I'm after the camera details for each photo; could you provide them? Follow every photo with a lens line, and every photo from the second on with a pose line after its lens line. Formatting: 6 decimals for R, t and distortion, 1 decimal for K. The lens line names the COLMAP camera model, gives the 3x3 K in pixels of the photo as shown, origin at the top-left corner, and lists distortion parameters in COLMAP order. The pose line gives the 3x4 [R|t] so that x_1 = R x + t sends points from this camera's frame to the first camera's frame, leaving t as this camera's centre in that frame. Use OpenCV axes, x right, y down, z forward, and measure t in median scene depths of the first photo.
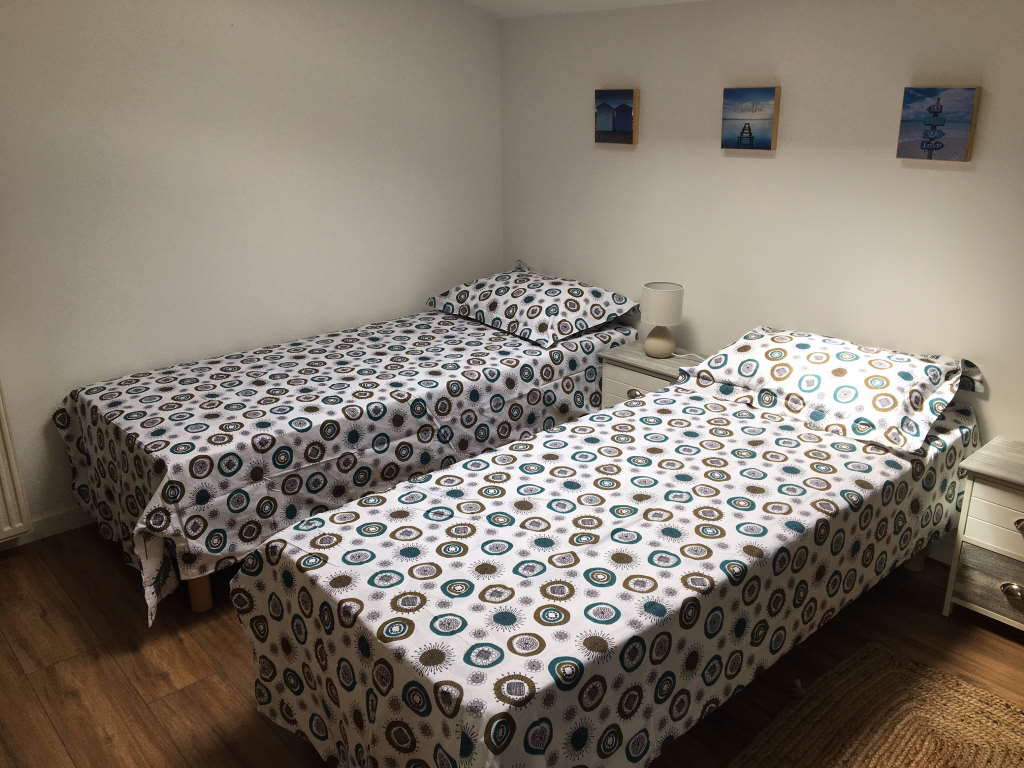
lens RADIAL K [[866.5, 0, 512.3], [0, 866.5, 382.3], [0, 0, 1]] dist [0.043602, -0.064249]
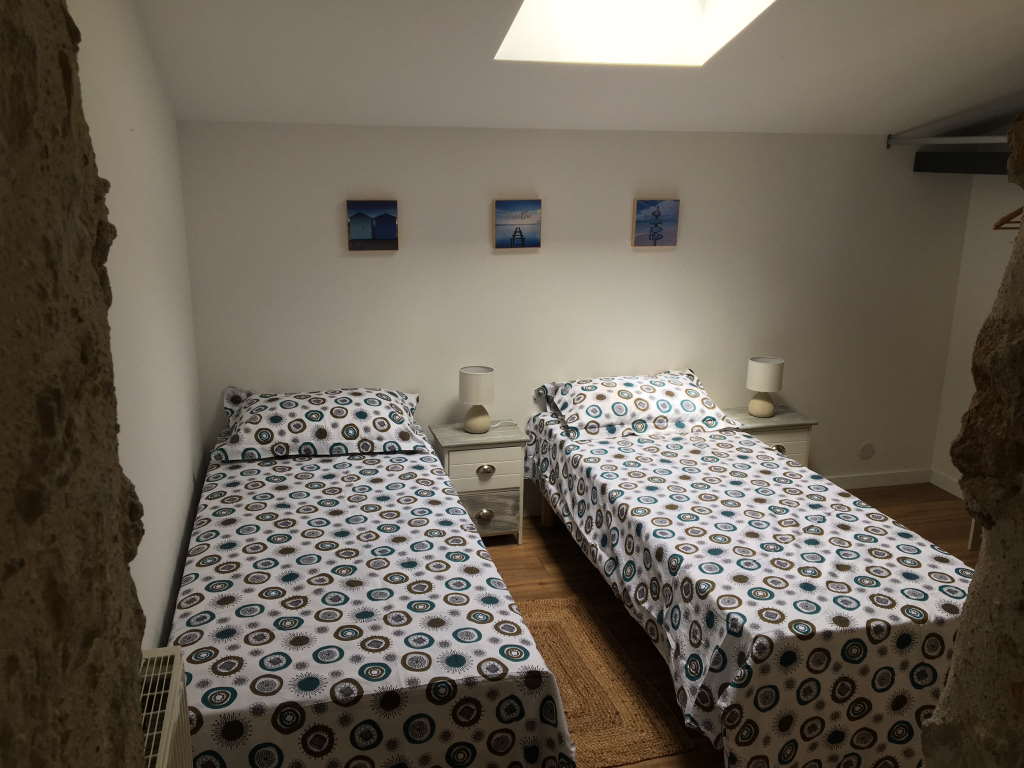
lens RADIAL K [[866.5, 0, 513.0], [0, 866.5, 387.0], [0, 0, 1]] dist [0.043602, -0.064249]
pose [[0.451200, -0.221292, 0.864551, -0.884097], [0.272823, 0.956592, 0.102467, -0.215611], [-0.849698, 0.189636, 0.491987, 0.455607]]
